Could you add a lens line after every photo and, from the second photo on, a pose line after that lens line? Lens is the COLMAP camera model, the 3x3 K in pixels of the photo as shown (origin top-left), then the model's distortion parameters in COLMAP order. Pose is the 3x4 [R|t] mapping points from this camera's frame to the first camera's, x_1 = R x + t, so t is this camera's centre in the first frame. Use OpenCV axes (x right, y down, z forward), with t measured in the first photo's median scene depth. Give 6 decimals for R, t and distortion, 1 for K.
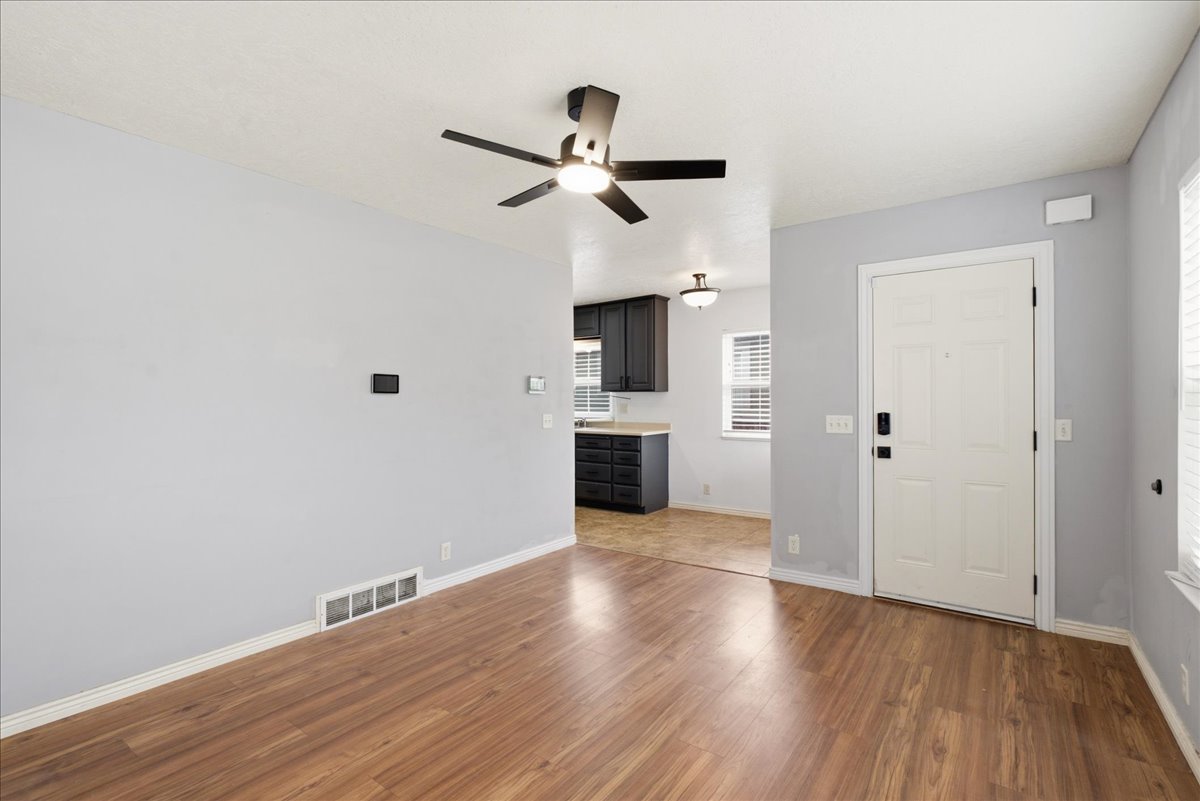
lens RADIAL K [[558.6, 0, 612.0], [0, 558.6, 398.4], [0, 0, 1]] dist [-0.007907, 0.001380]
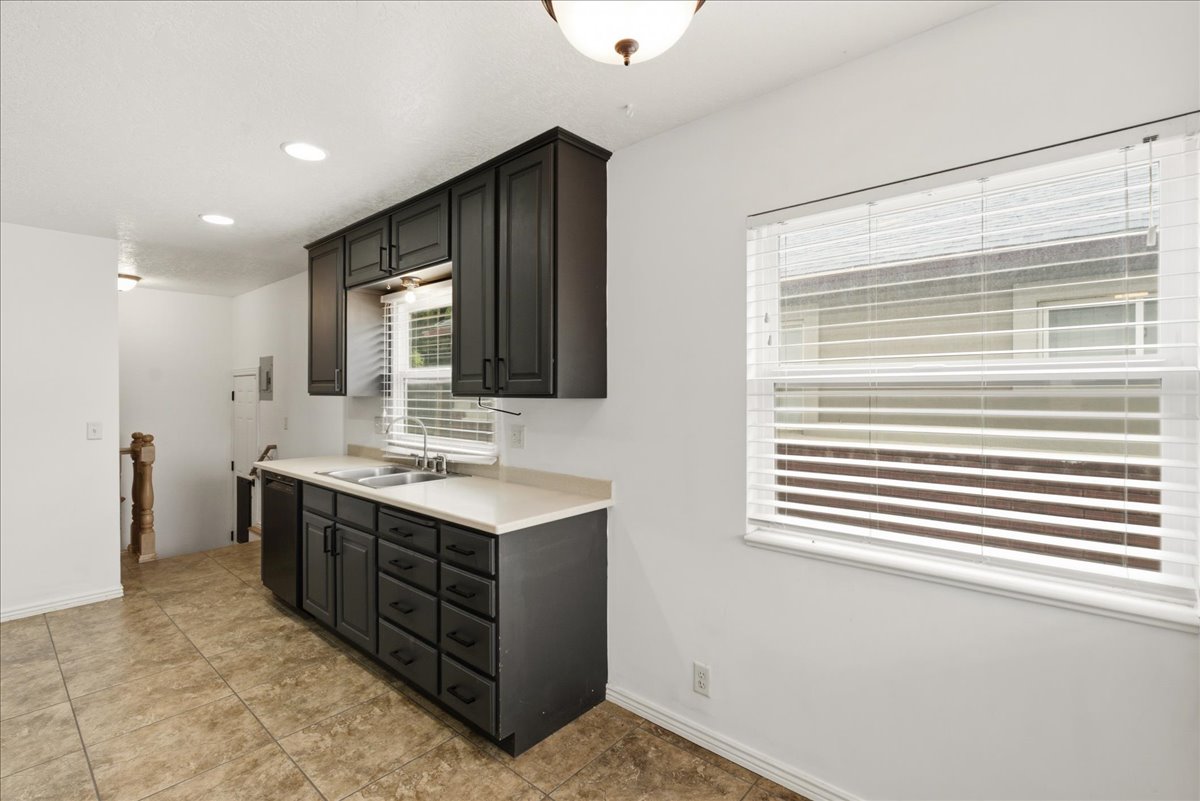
lens RADIAL K [[558.6, 0, 599.3], [0, 558.6, 393.3], [0, 0, 1]] dist [-0.007907, 0.001380]
pose [[0.993925, 0.002498, -0.110032, 0.141341], [-0.002621, 0.999996, -0.000976, -0.015377], [0.110029, 0.001259, 0.993928, 0.635132]]
